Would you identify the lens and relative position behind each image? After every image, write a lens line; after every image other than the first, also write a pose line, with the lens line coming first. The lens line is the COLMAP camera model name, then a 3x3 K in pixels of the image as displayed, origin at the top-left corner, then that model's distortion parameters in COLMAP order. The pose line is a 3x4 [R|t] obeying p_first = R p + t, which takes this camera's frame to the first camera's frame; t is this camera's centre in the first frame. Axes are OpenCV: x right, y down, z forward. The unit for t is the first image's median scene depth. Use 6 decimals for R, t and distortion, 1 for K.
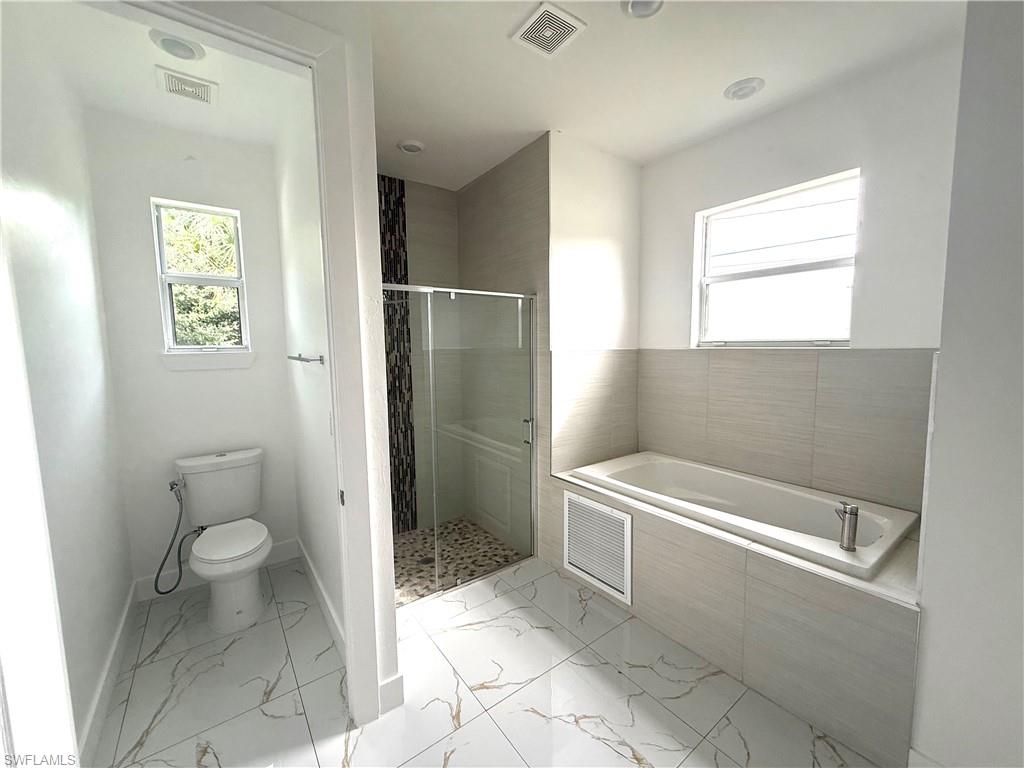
lens RADIAL K [[405.6, 0, 513.3], [0, 405.6, 386.4], [0, 0, 1]] dist [-0.000664, 0.000014]
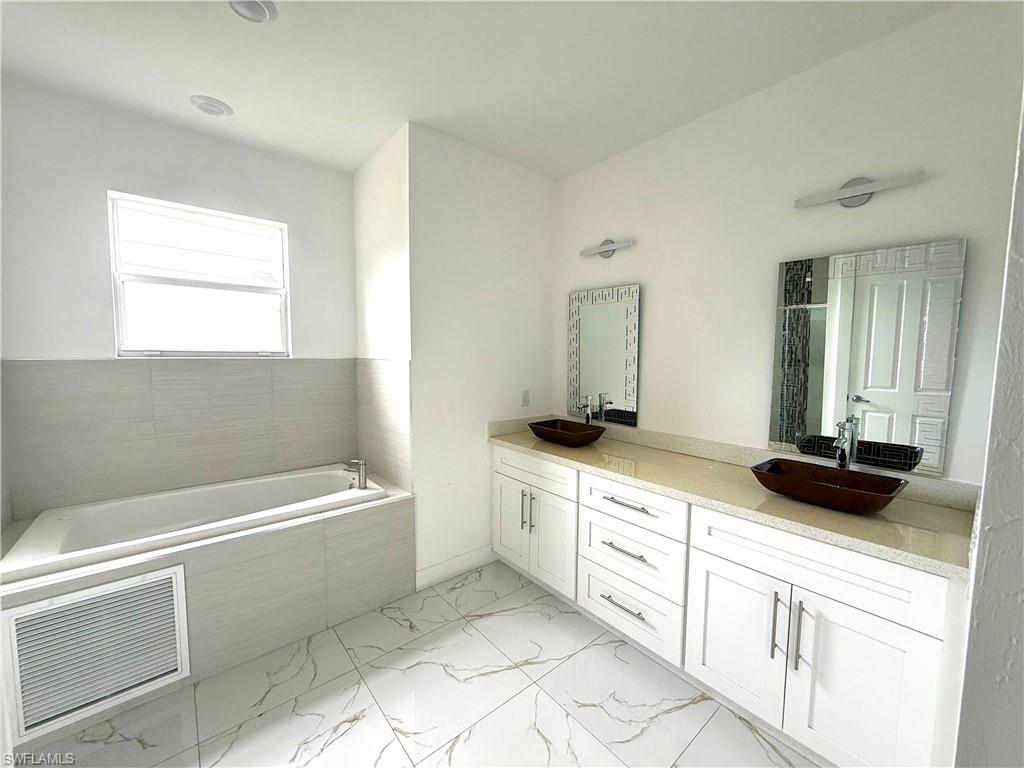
lens RADIAL K [[405.6, 0, 510.5], [0, 405.6, 381.3], [0, 0, 1]] dist [-0.000664, 0.000014]
pose [[-0.056617, -0.056504, 0.996796, -0.524710], [0.090511, 0.993996, 0.061486, -0.035539], [-0.994285, 0.093702, -0.051163, 0.350016]]
